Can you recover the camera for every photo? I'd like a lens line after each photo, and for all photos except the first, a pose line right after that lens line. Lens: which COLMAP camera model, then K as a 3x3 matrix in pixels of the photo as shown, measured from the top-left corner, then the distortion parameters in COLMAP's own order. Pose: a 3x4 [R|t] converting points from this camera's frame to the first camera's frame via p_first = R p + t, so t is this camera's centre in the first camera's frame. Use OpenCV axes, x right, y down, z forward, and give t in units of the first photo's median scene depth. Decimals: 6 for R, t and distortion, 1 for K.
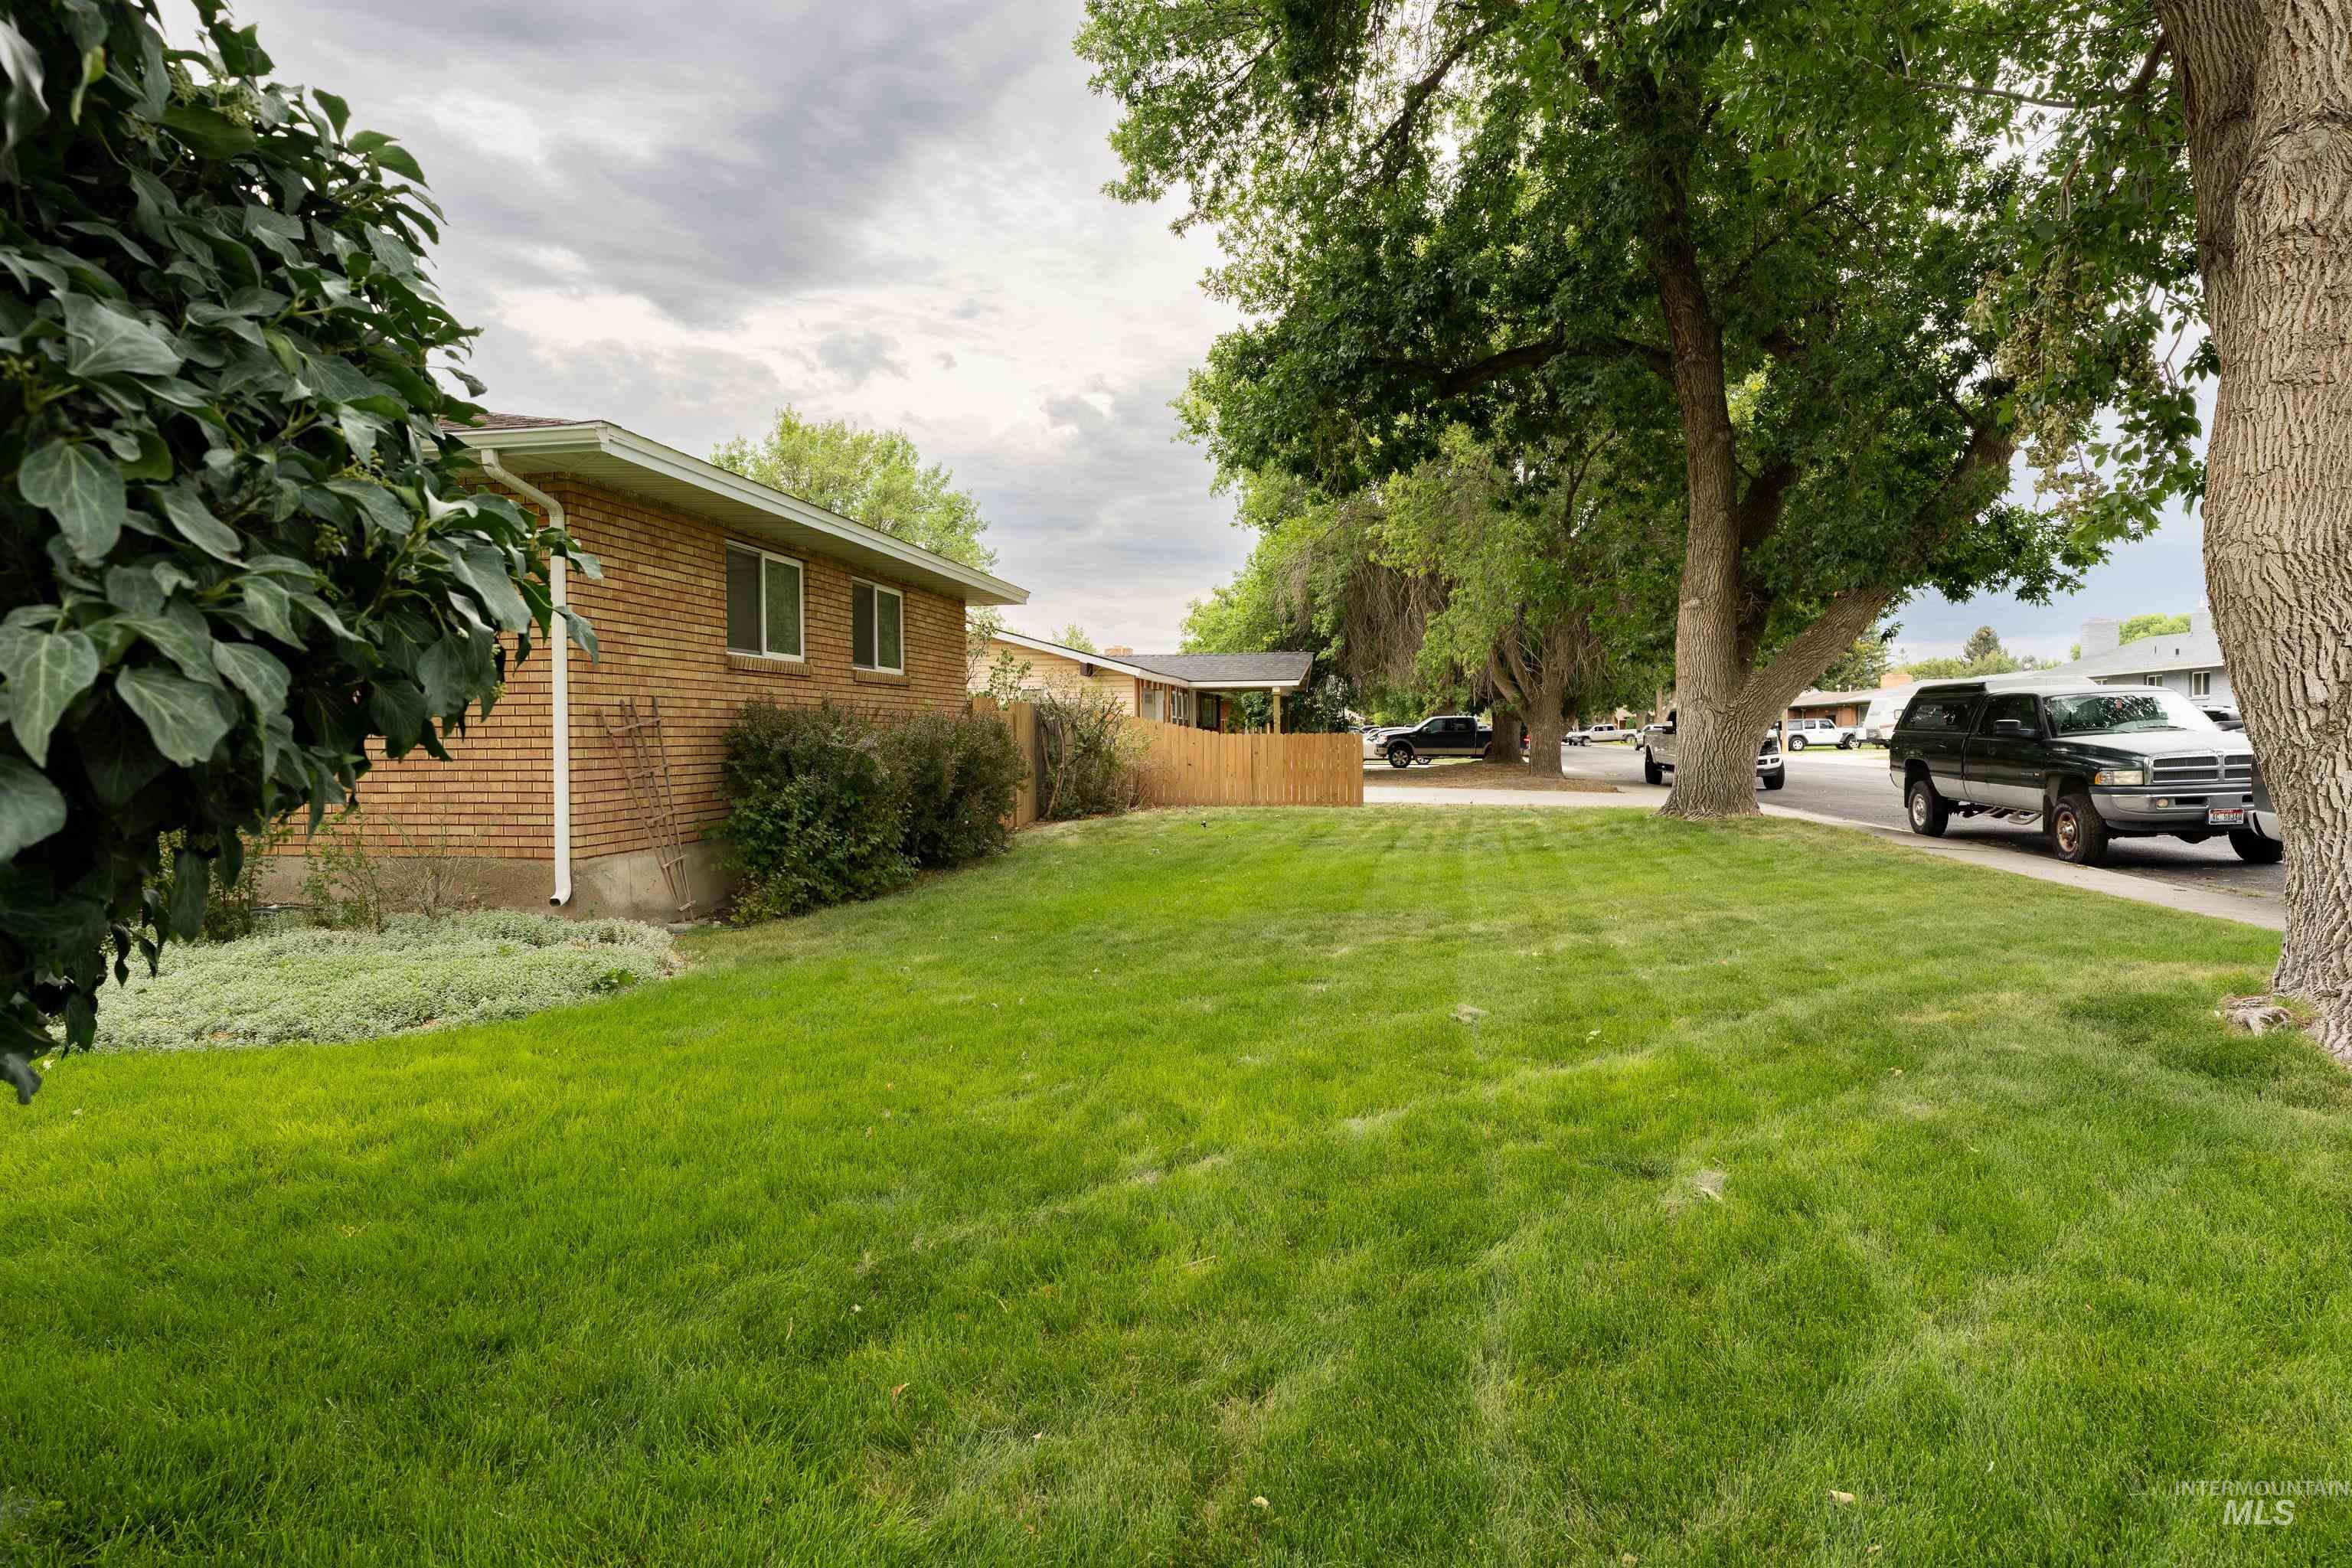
lens RADIAL K [[1314.5, 0, 1176.0], [0, 1314.5, 784.0], [0, 0, 1]] dist [-0.000146, -0.000921]
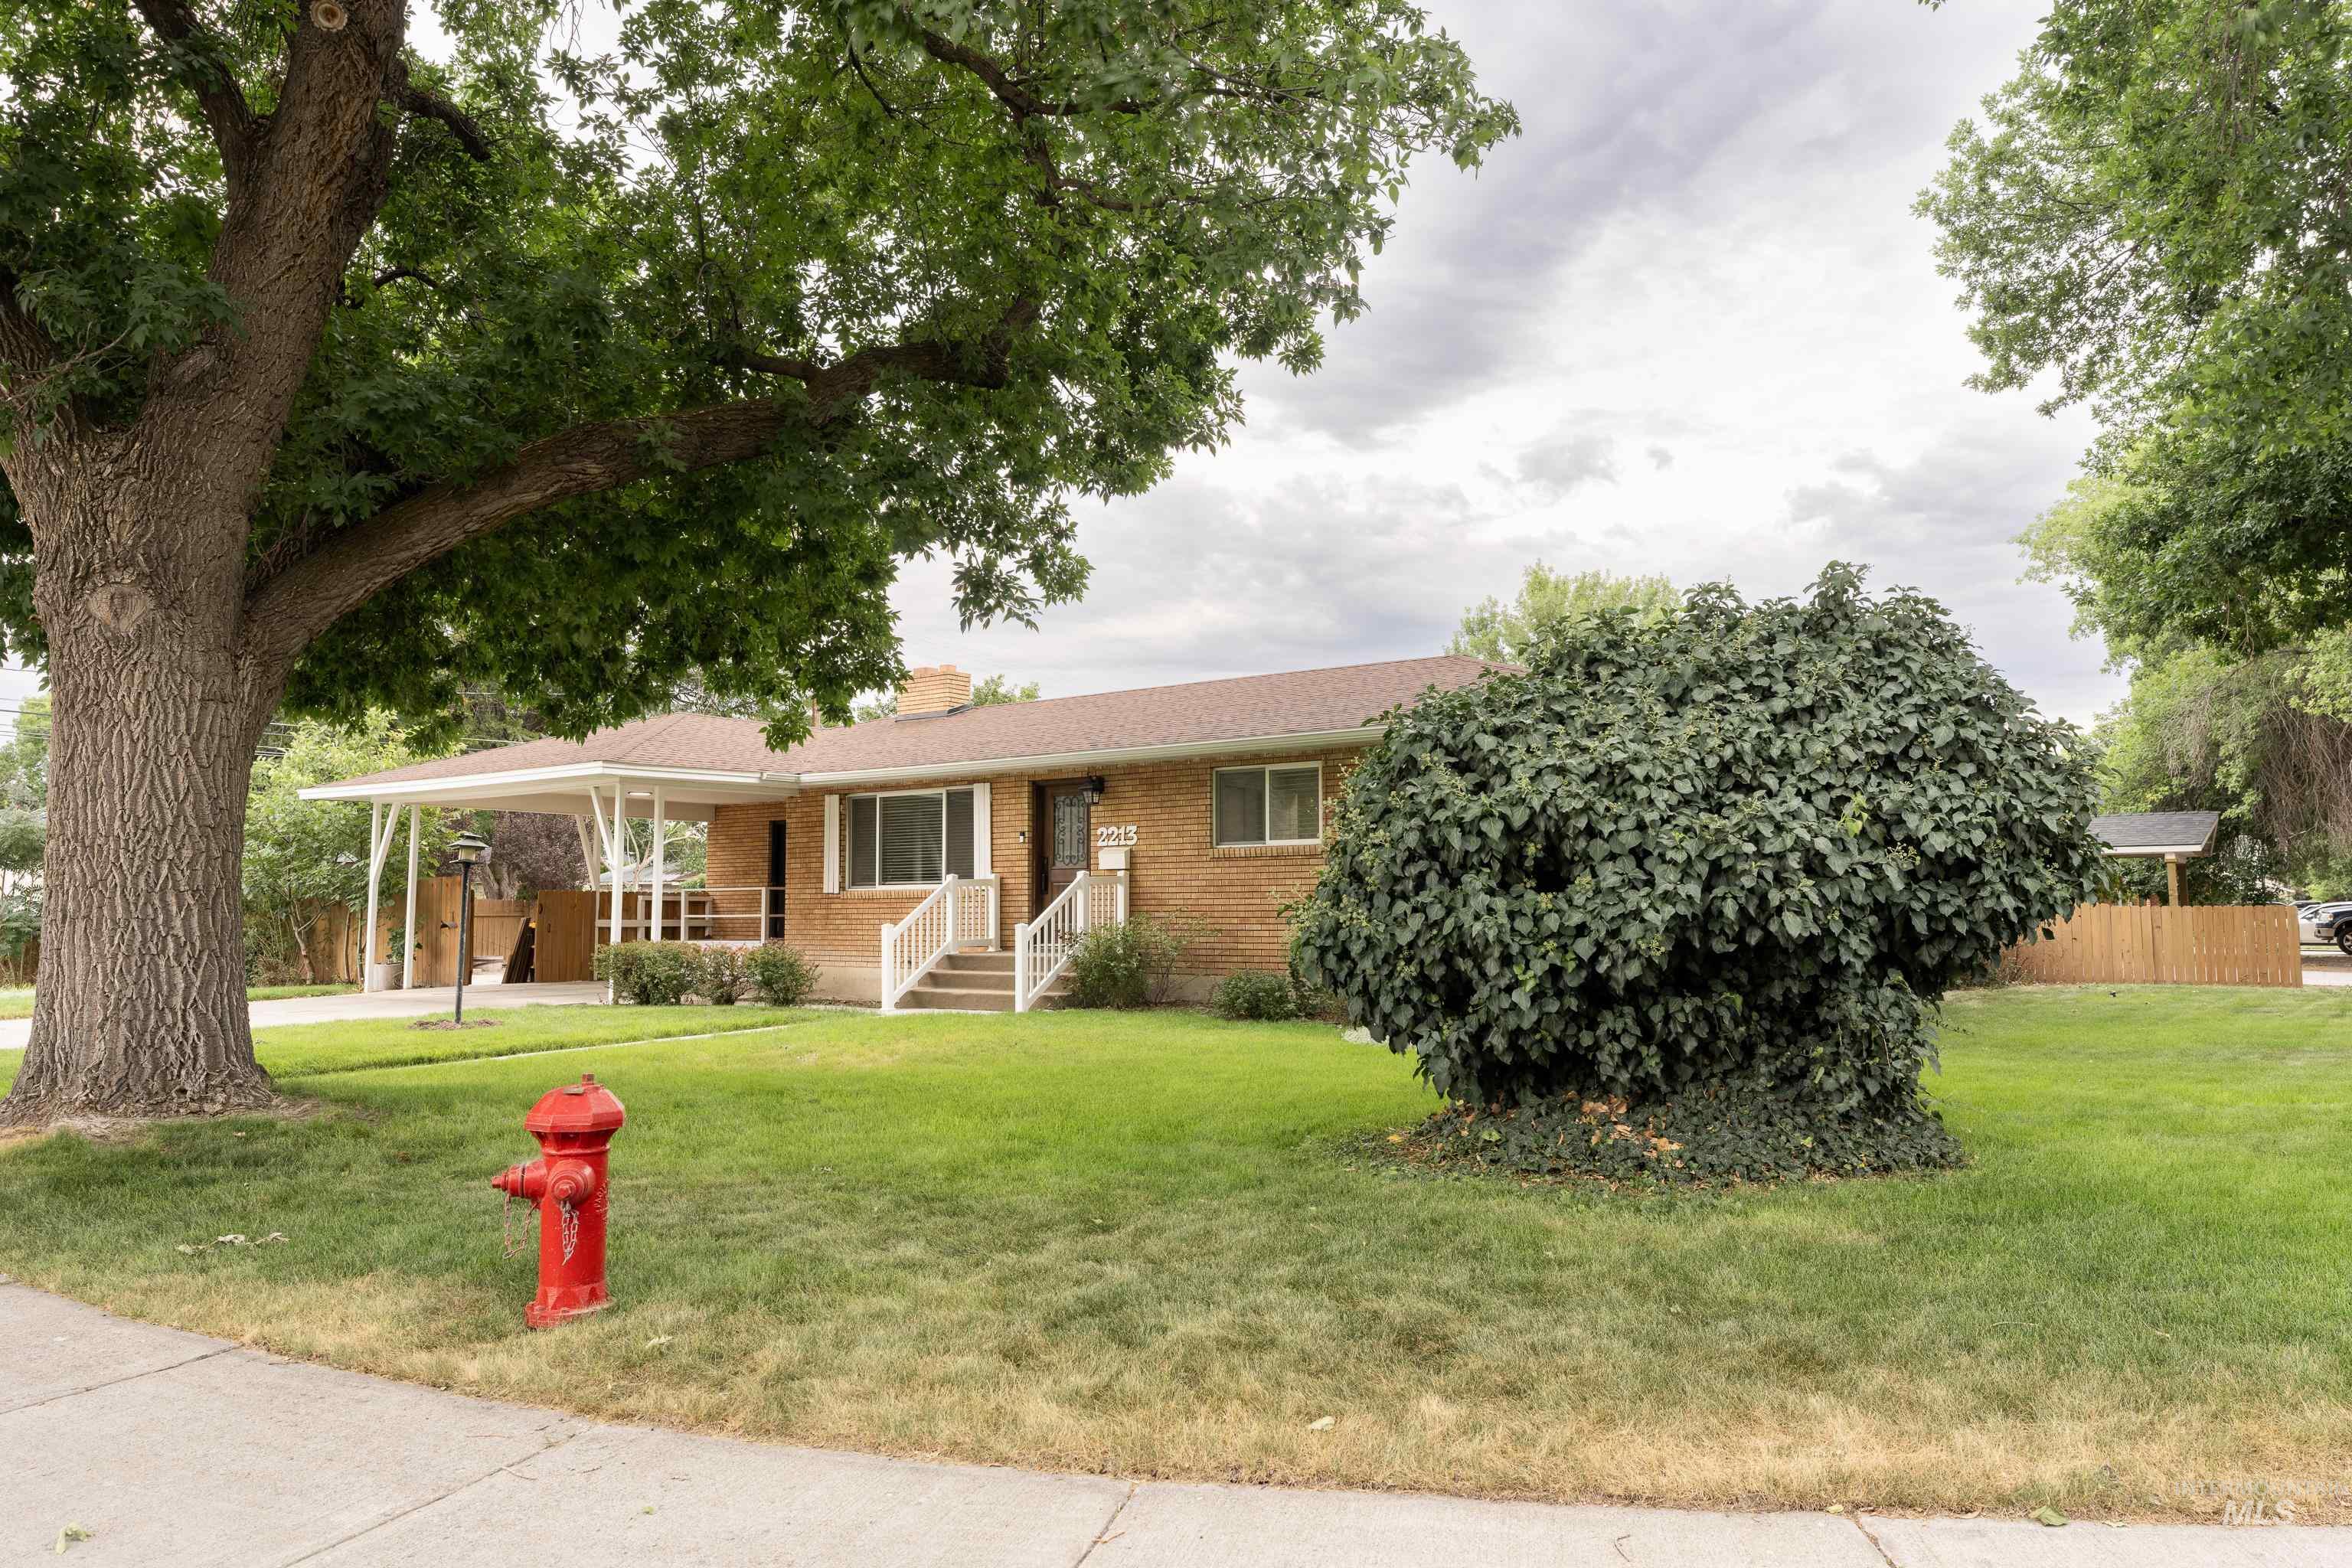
lens RADIAL K [[1560.4, 0, 1176.0], [0, 1560.4, 784.0], [0, 0, 1]] dist [-0.005120, 0.003225]
pose [[0.887339, -0.032941, -0.459939, -0.051573], [-0.021726, 0.993351, -0.113059, 0.018147], [0.460605, 0.110314, 0.880724, -0.341381]]
